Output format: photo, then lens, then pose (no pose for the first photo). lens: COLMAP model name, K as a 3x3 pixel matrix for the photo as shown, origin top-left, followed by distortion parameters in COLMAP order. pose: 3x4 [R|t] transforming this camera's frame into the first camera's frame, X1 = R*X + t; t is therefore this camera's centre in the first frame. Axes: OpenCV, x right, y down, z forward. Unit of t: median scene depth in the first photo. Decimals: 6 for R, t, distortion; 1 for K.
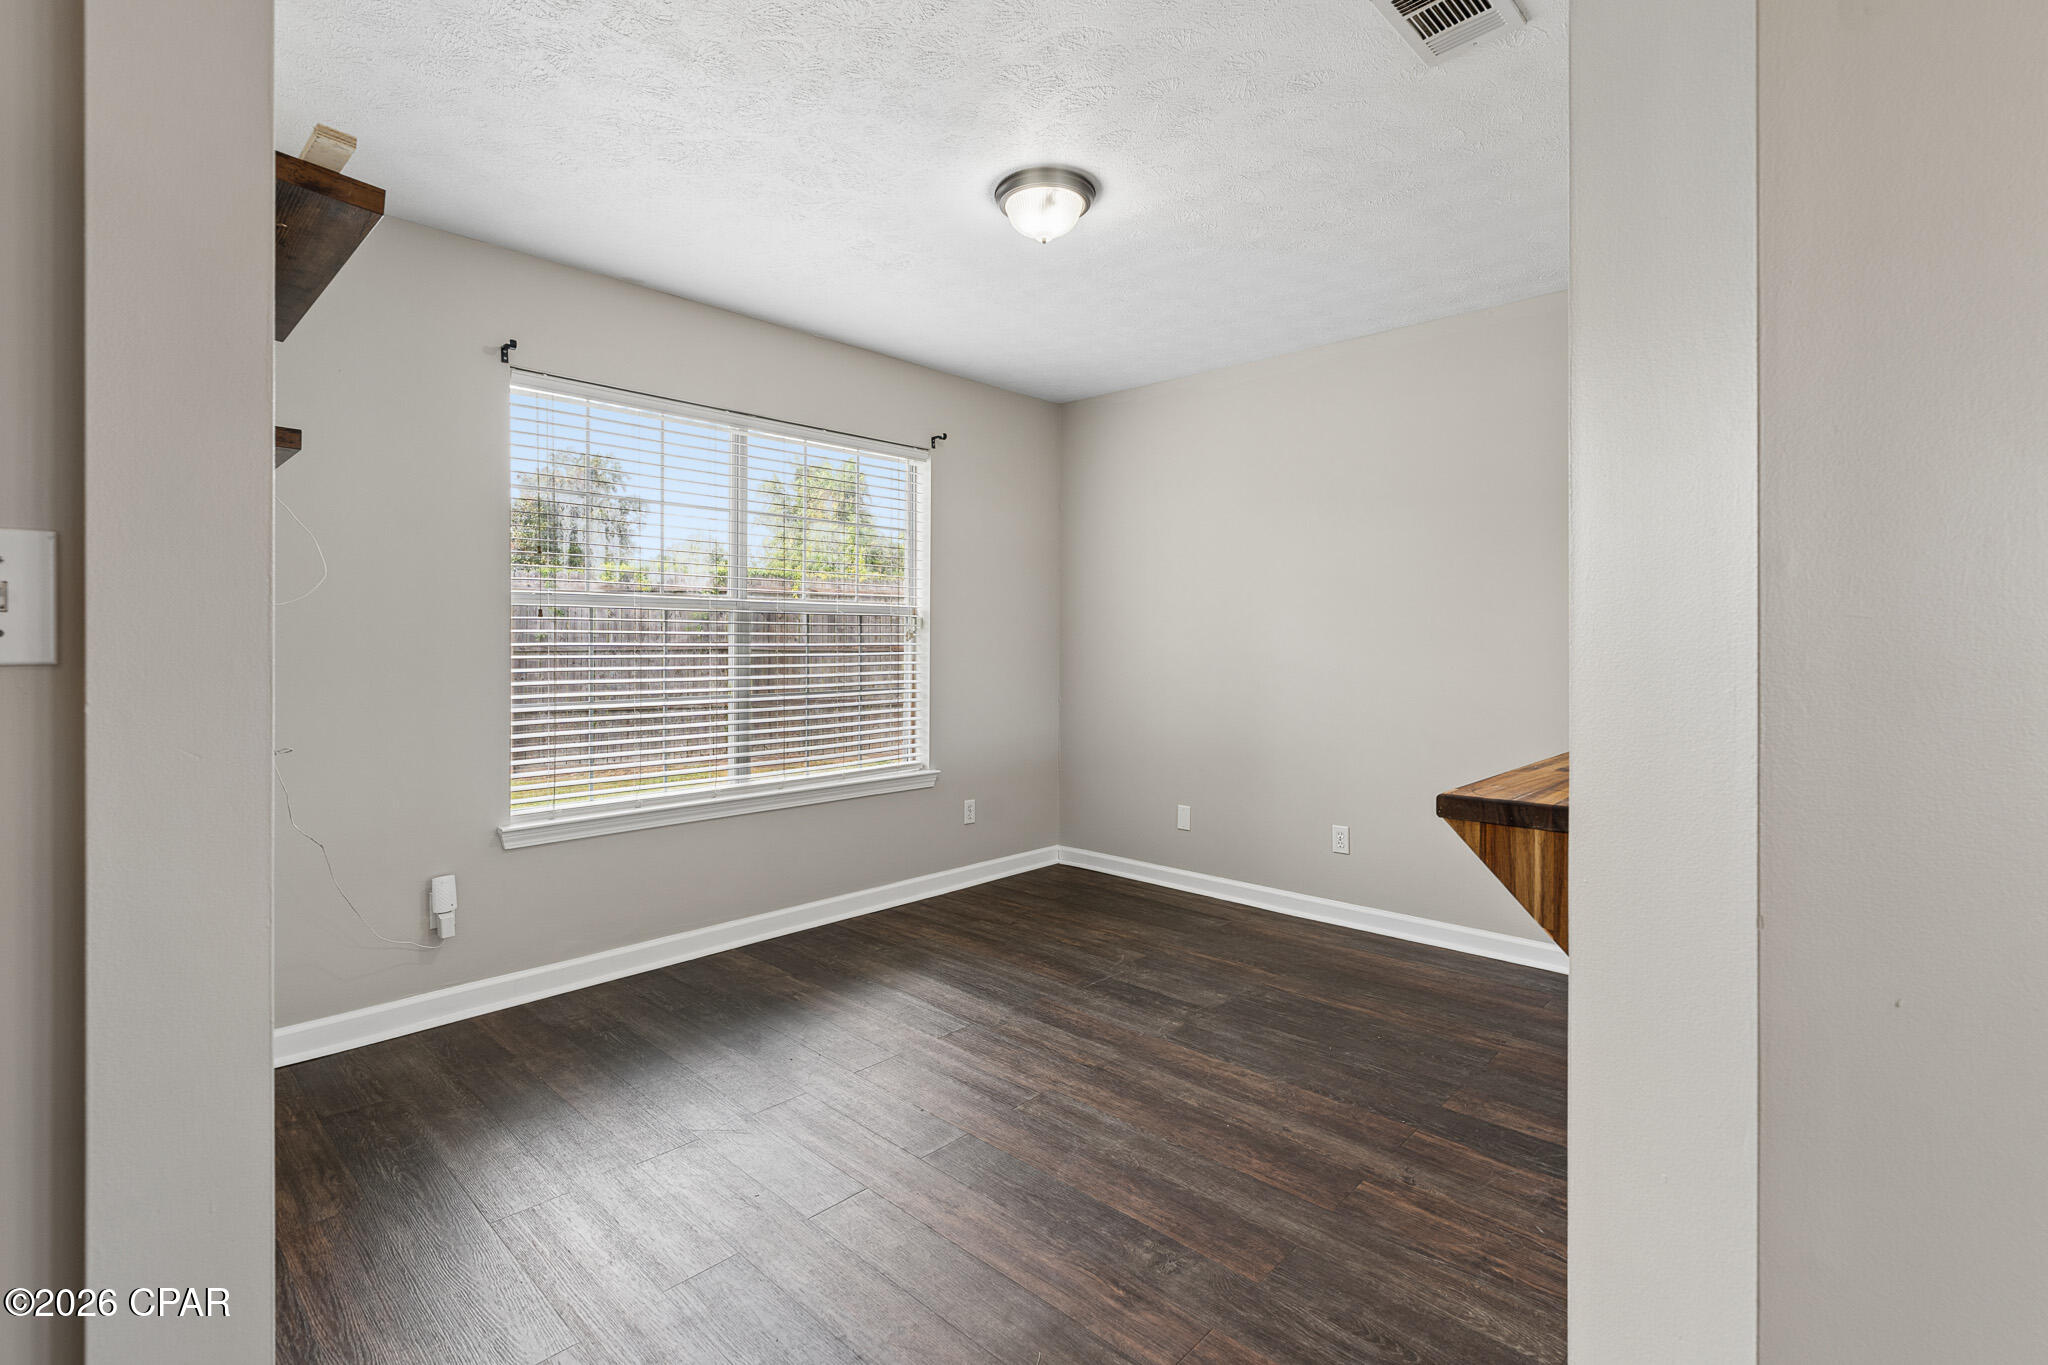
lens RADIAL K [[937.5, 0, 1005.3], [0, 937.5, 643.1], [0, 0, 1]] dist [-0.000338, 0.000267]
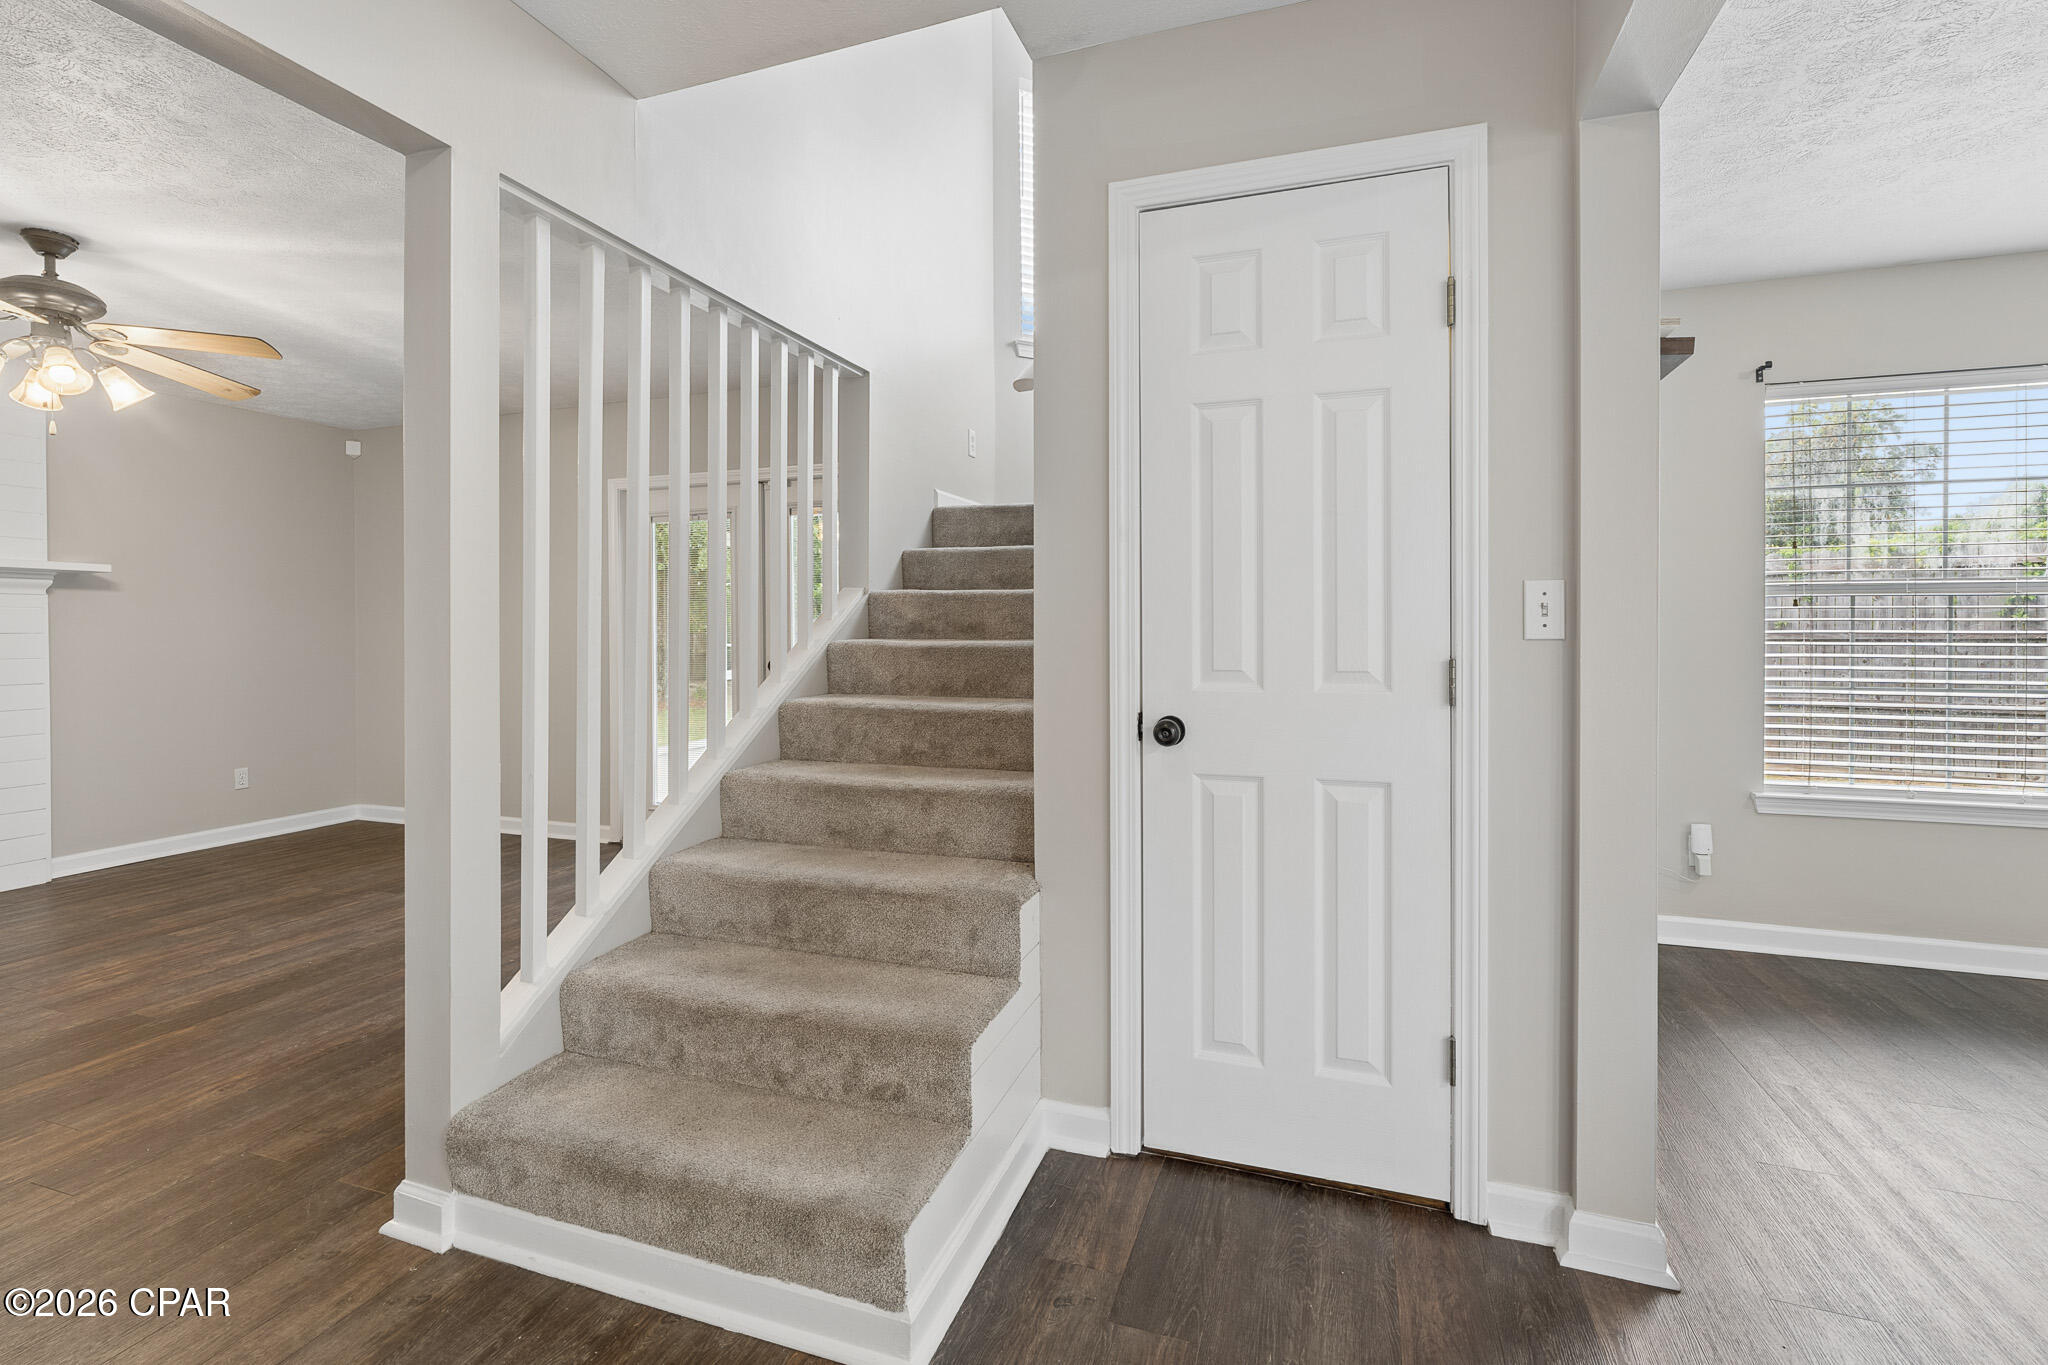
lens RADIAL K [[937.5, 0, 1005.3], [0, 937.5, 643.1], [0, 0, 1]] dist [-0.000338, 0.000267]
pose [[0.411315, 0.007530, -0.911462, 0.124769], [0.002605, 0.999952, 0.009436, 0.001661], [0.911489, -0.006256, 0.411276, -0.296956]]
